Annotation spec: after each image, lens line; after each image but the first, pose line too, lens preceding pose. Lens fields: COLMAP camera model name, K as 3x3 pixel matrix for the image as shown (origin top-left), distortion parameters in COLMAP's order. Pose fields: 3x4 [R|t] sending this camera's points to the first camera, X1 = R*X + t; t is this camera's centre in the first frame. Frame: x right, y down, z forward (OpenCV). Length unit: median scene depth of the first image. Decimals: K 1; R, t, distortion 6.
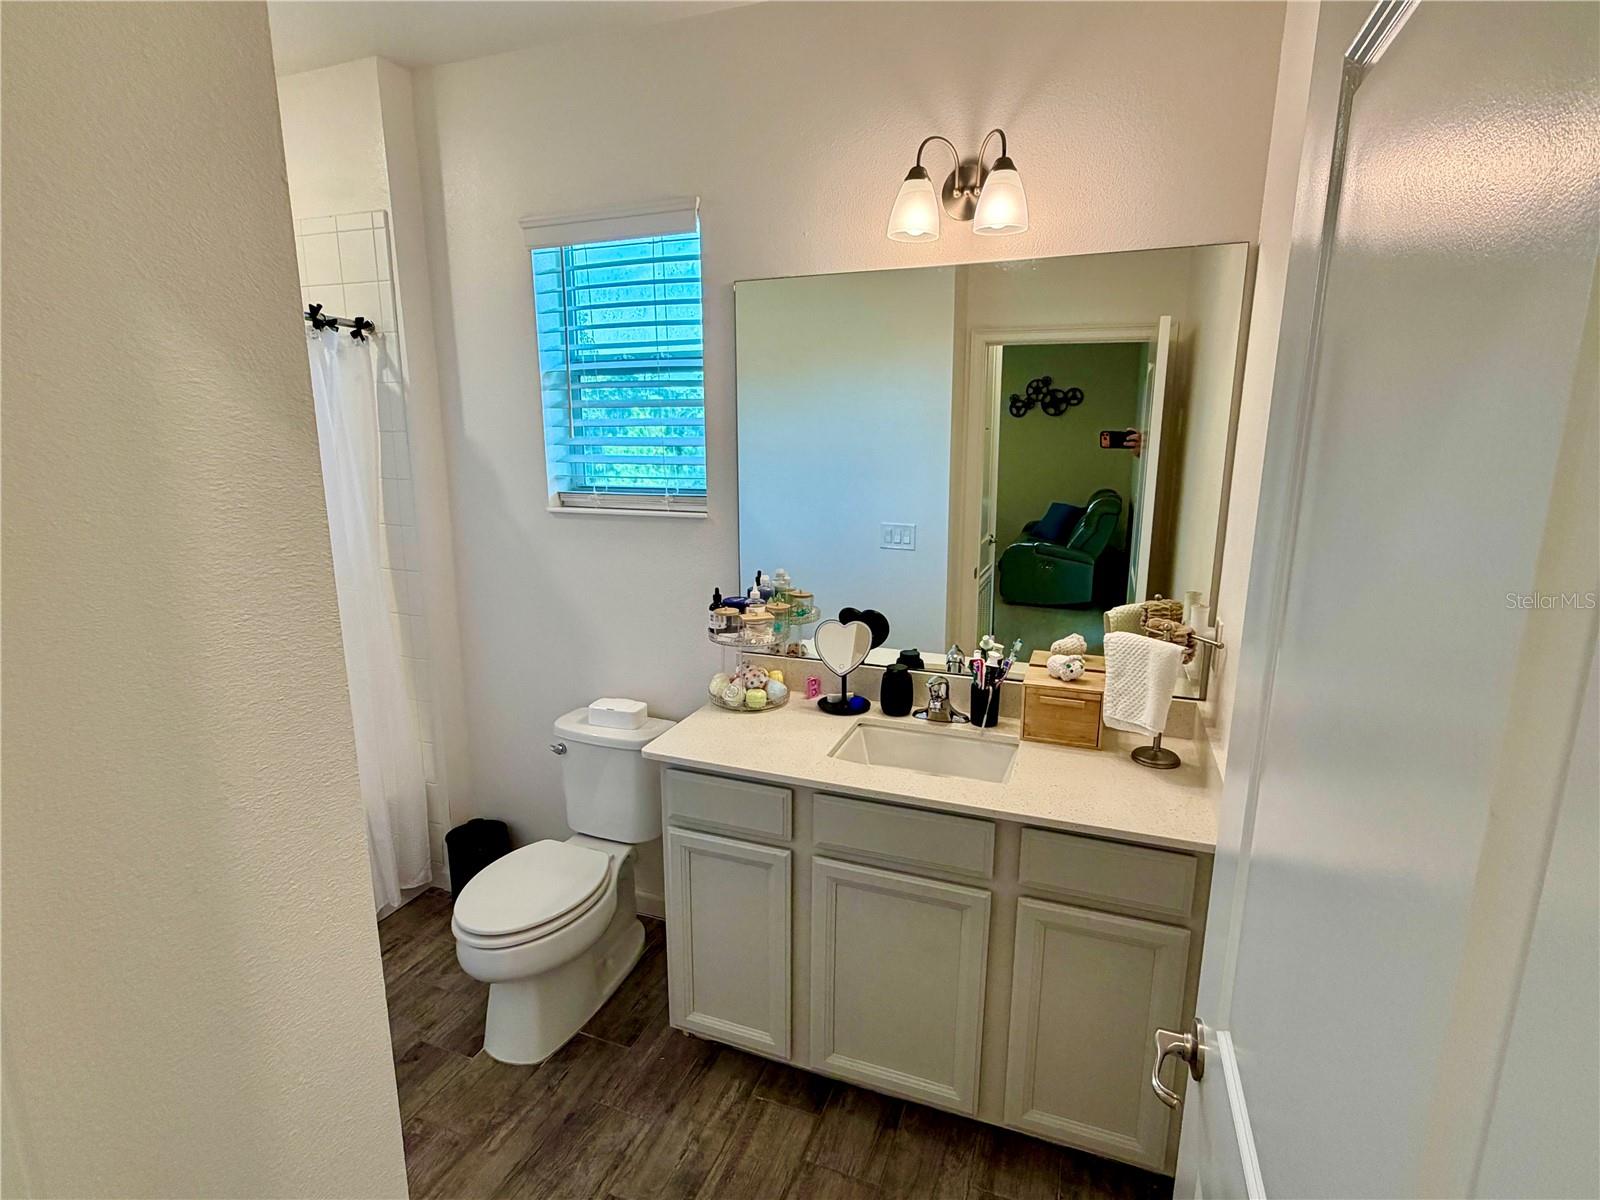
lens RADIAL K [[773.7, 0, 795.8], [0, 773.7, 597.4], [0, 0, 1]] dist [-0.001617, -0.001626]
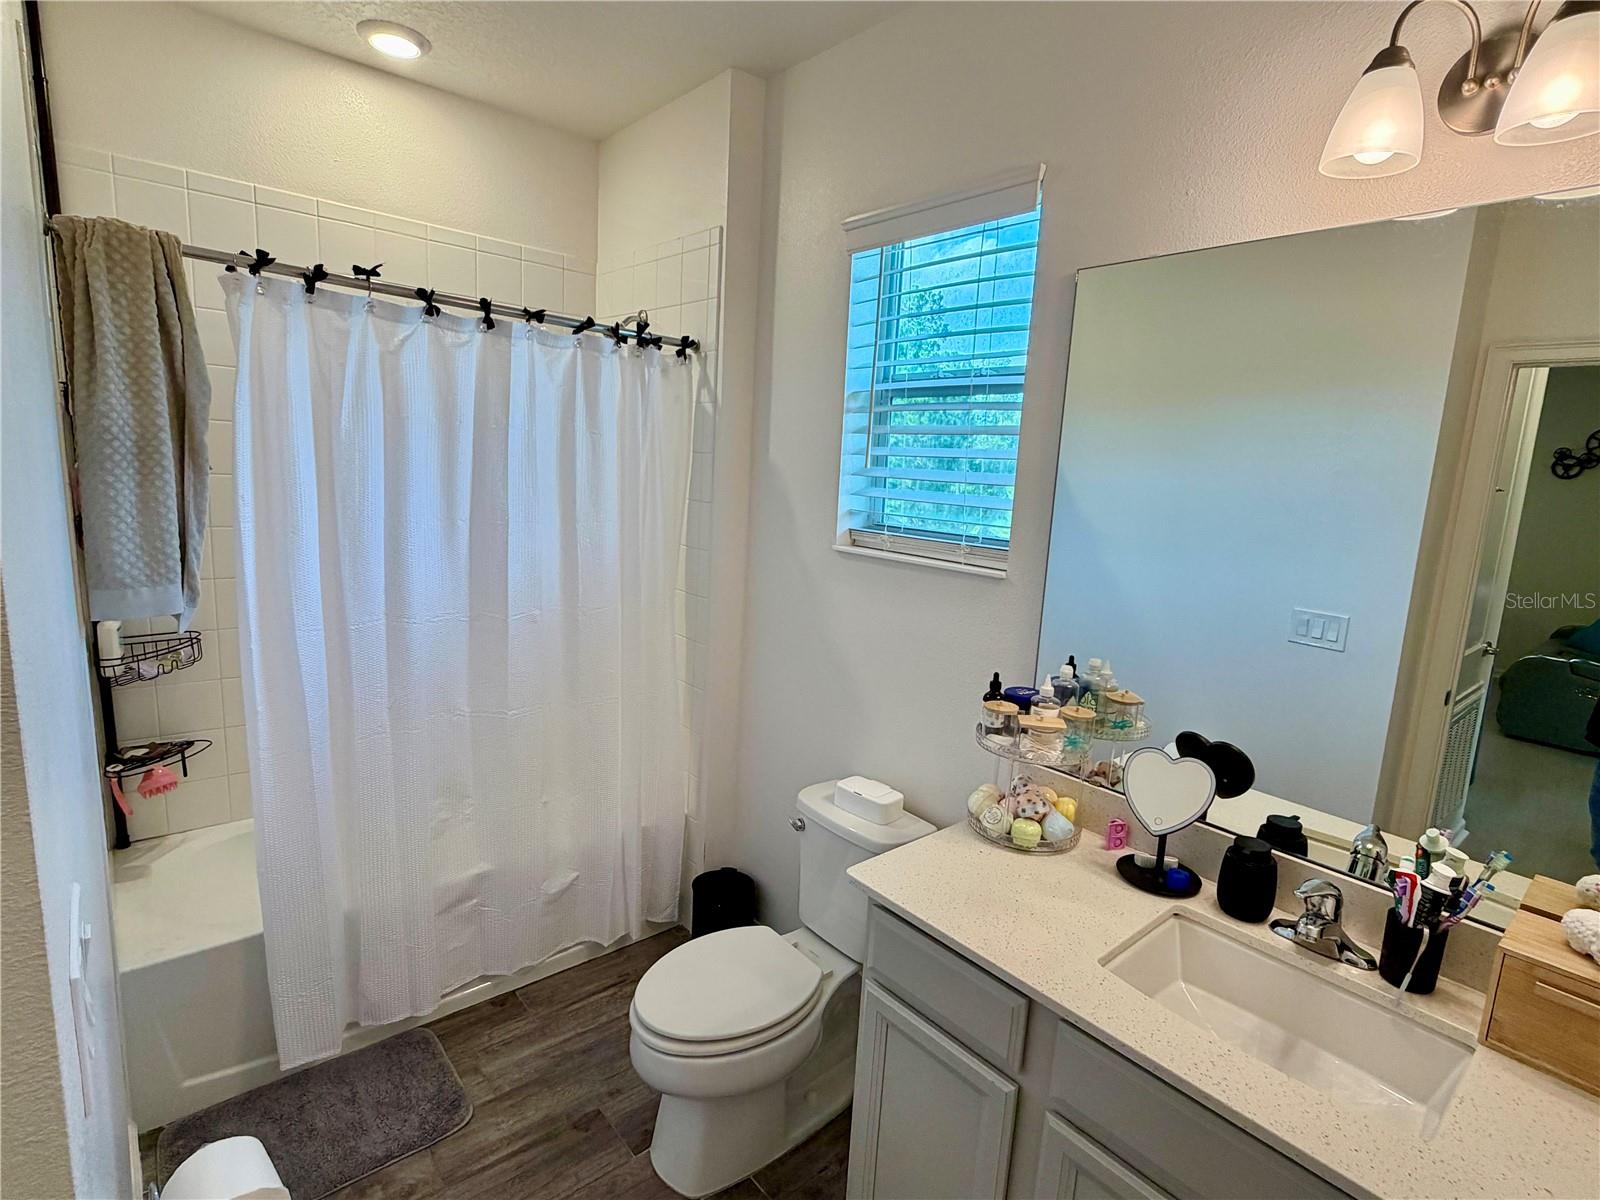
lens RADIAL K [[773.7, 0, 809.4], [0, 773.7, 601.0], [0, 0, 1]] dist [-0.001617, -0.001626]
pose [[0.877682, 0.127413, -0.461996, 0.074251], [-0.148024, 0.988947, -0.008471, -0.046354], [0.455810, 0.075822, 0.886842, 0.235505]]
